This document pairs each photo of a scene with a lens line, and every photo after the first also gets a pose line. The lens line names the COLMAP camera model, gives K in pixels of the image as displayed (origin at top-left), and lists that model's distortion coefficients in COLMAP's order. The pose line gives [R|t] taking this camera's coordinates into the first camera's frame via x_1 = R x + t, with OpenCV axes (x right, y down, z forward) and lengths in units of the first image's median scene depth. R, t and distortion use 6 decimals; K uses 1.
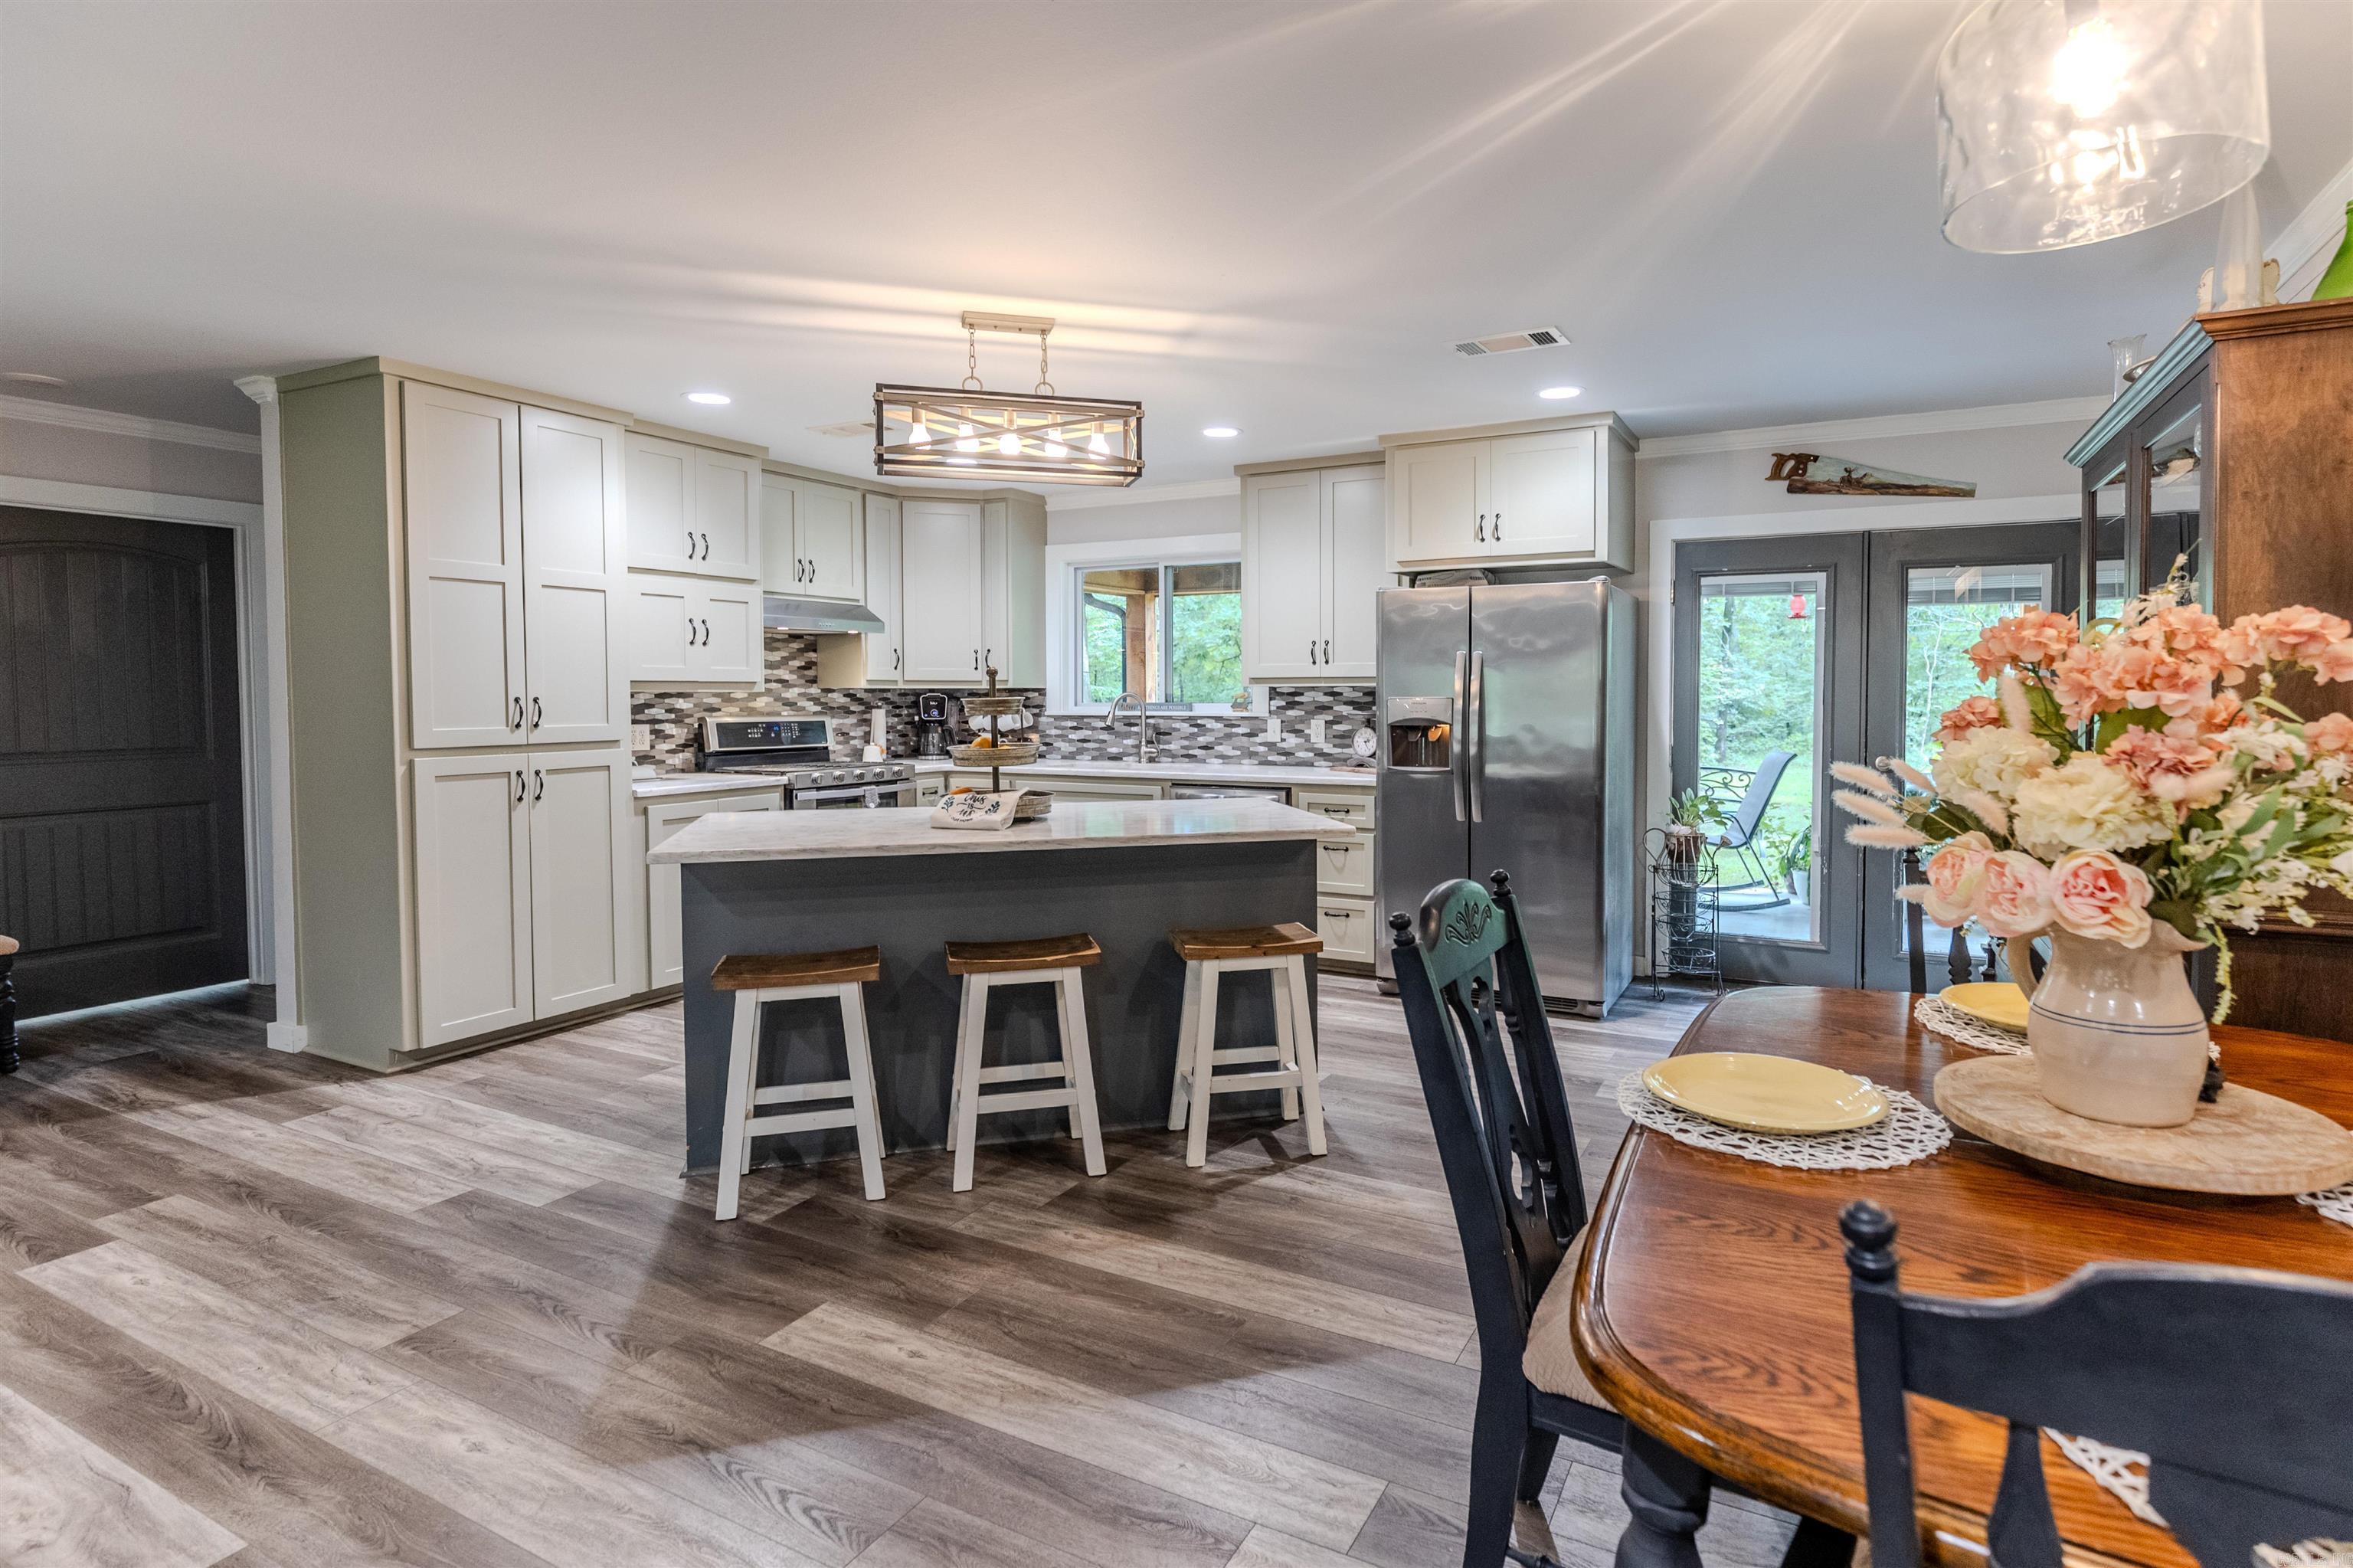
lens RADIAL K [[1095.4, 0, 1355.2], [0, 1095.4, 732.4], [0, 0, 1]] dist [-0.002821, 0.000431]
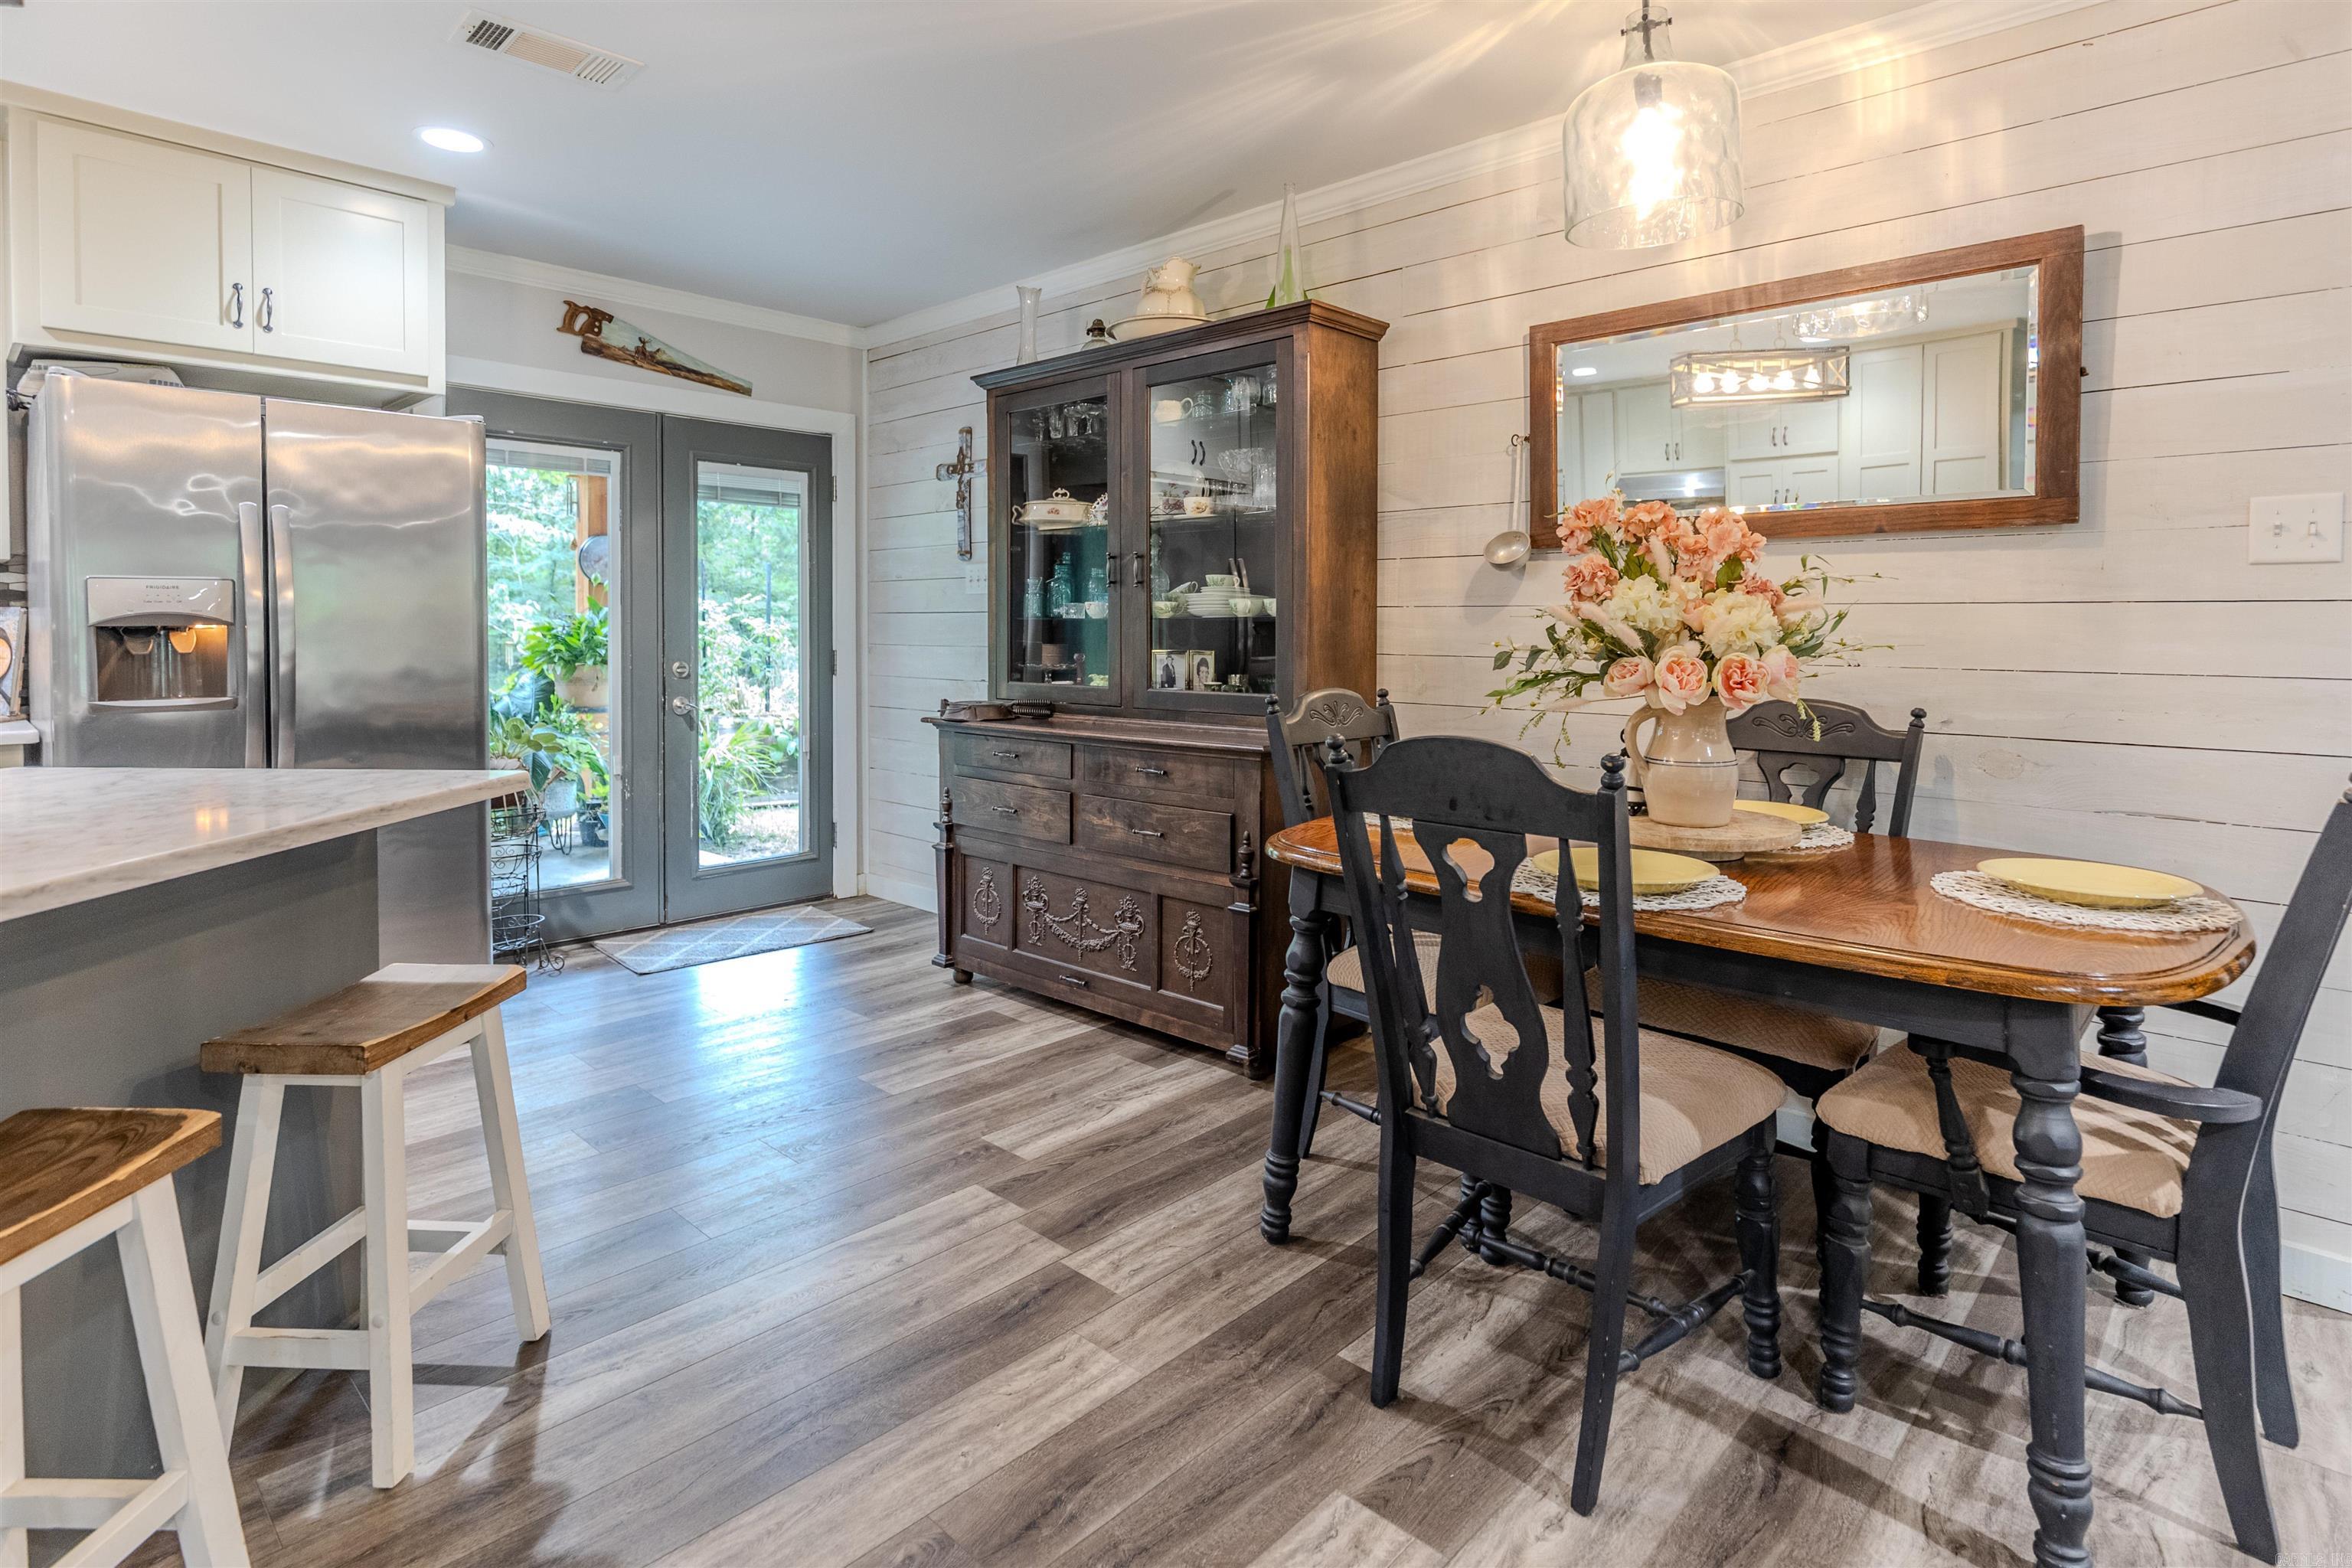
lens RADIAL K [[1208.8, 0, 1088.7], [0, 1208.8, 654.1], [0, 0, 1]] dist [-0.003151, -0.000165]
pose [[0.371479, -0.019795, 0.928230, -0.403420], [0.031603, 0.999463, 0.008666, 0.021115], [-0.927903, 0.026115, 0.371905, 0.376868]]
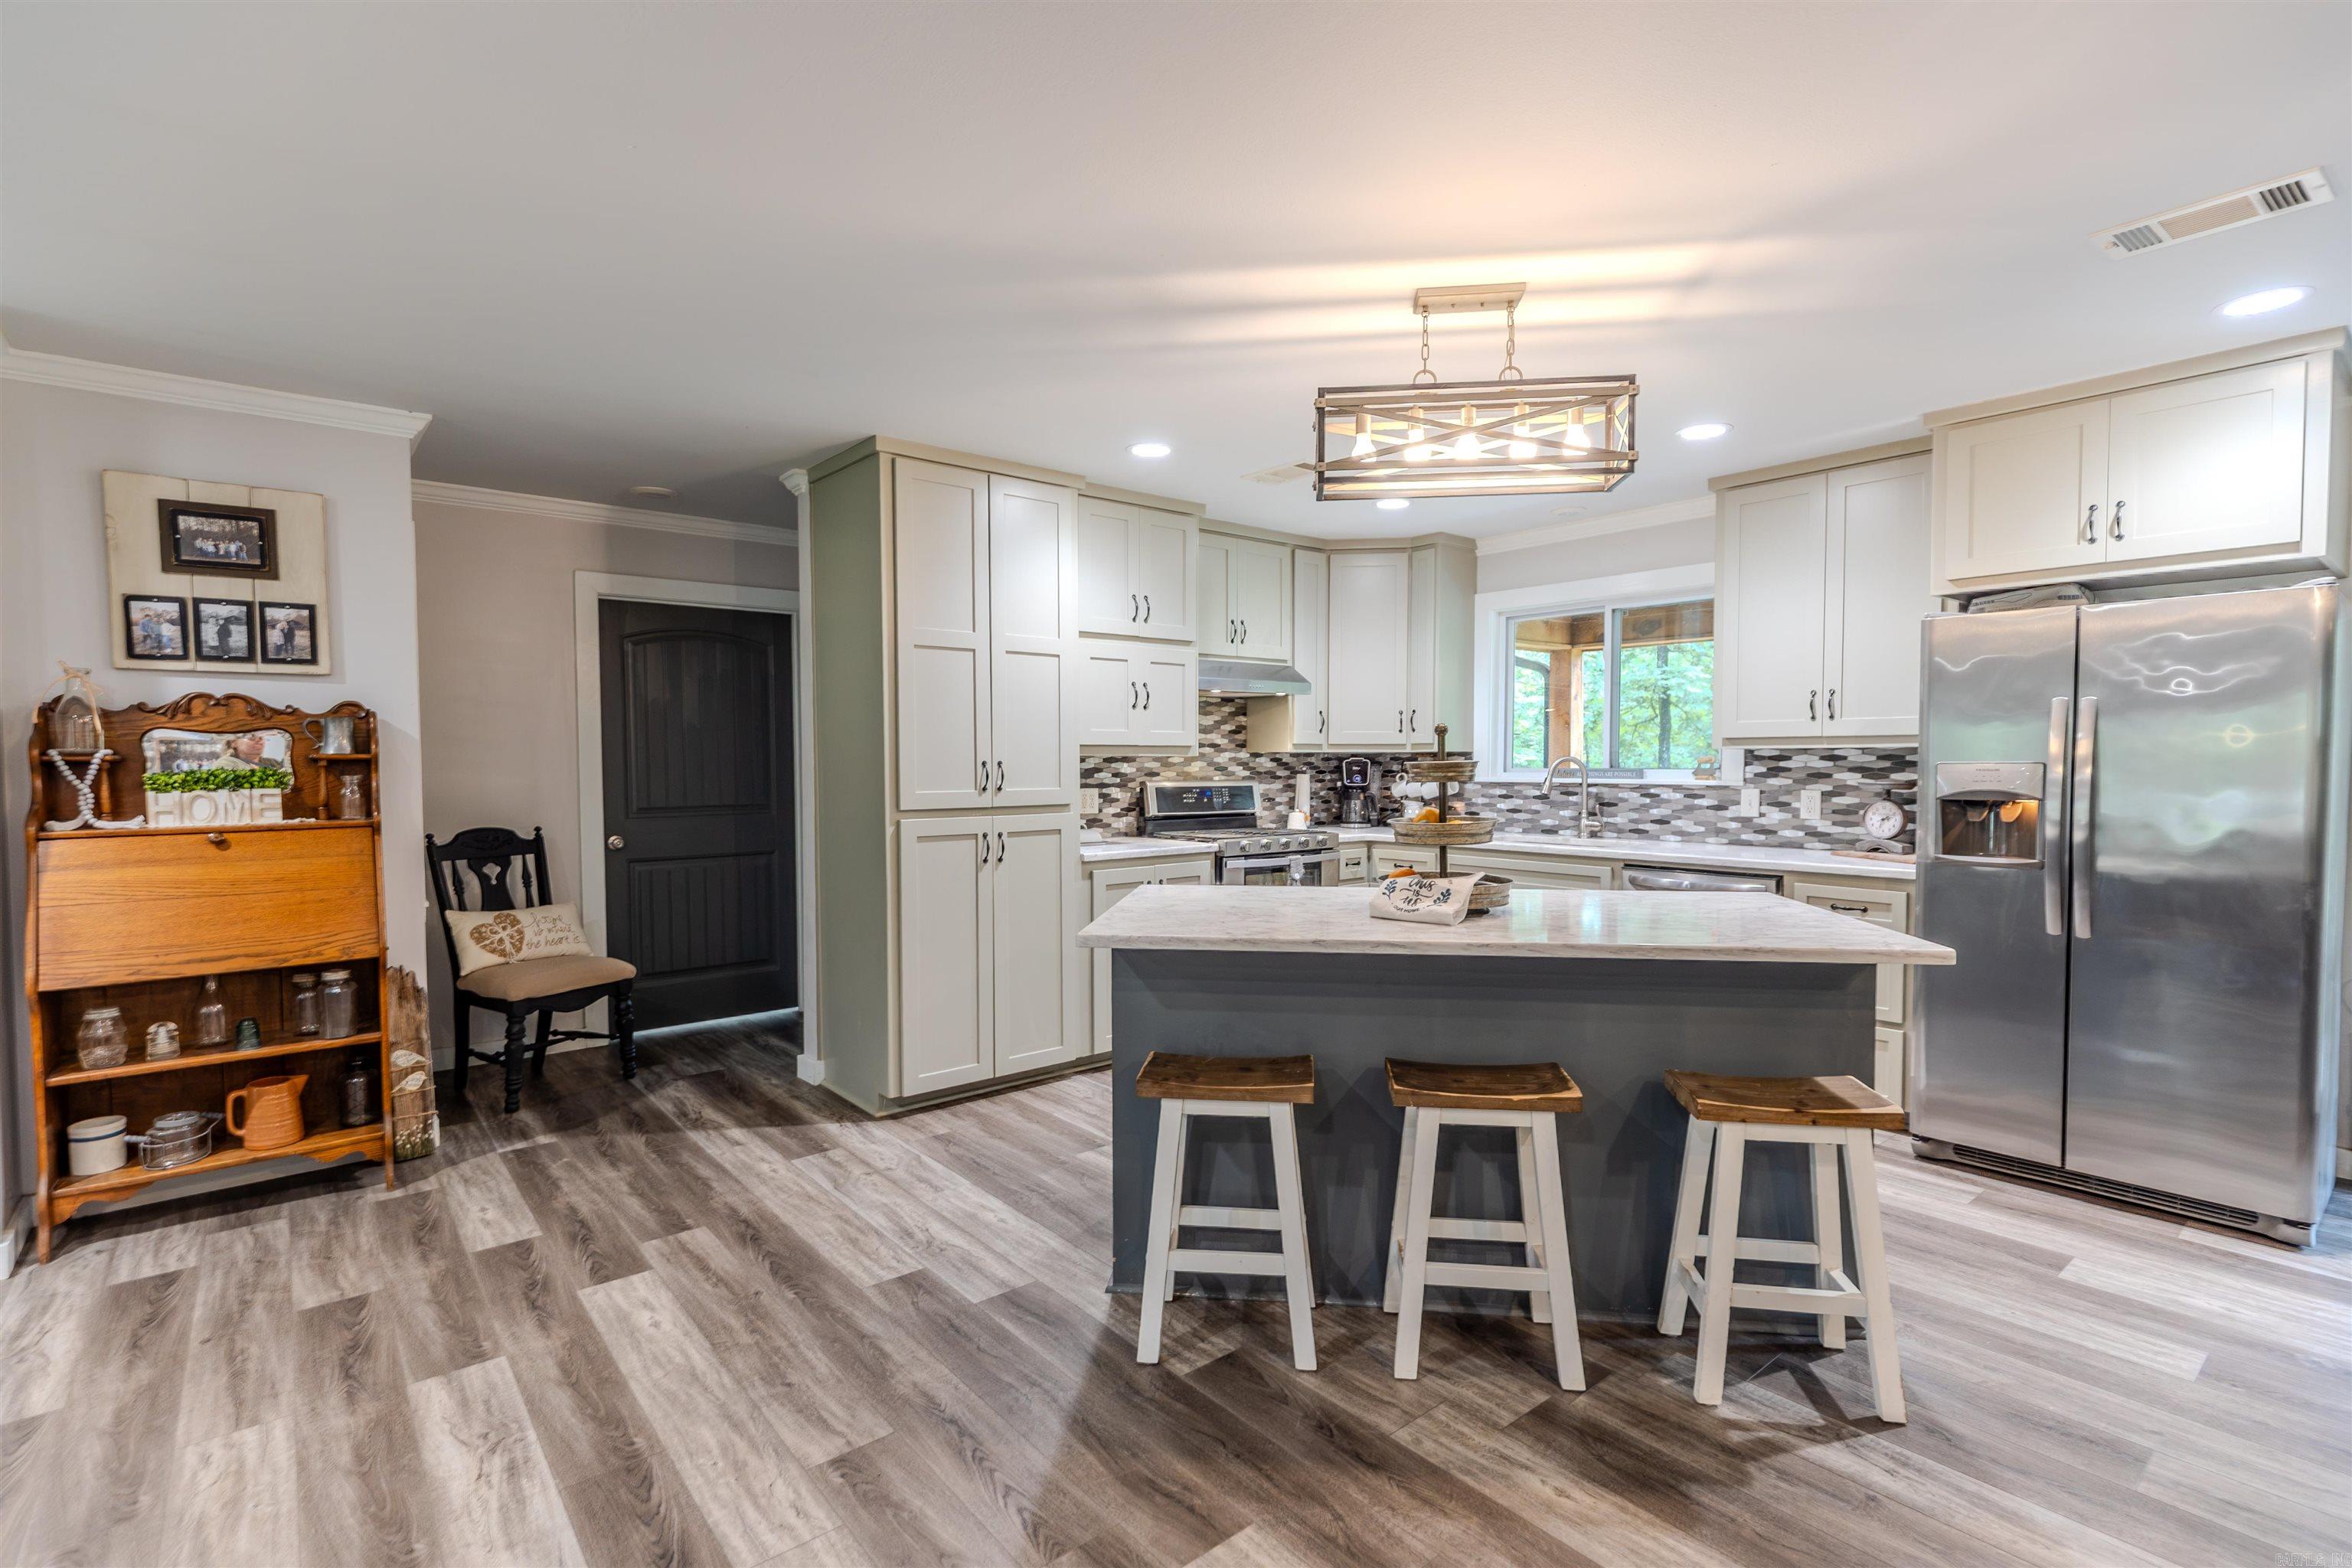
lens RADIAL K [[1104.5, 0, 1280.3], [0, 1104.5, 803.5], [0, 0, 1]] dist [-0.002103, -0.001112]
pose [[0.911783, 0.015635, -0.410374, -0.081976], [-0.013775, 0.999877, 0.007490, -0.003847], [0.410441, -0.001176, 0.911887, 0.158684]]
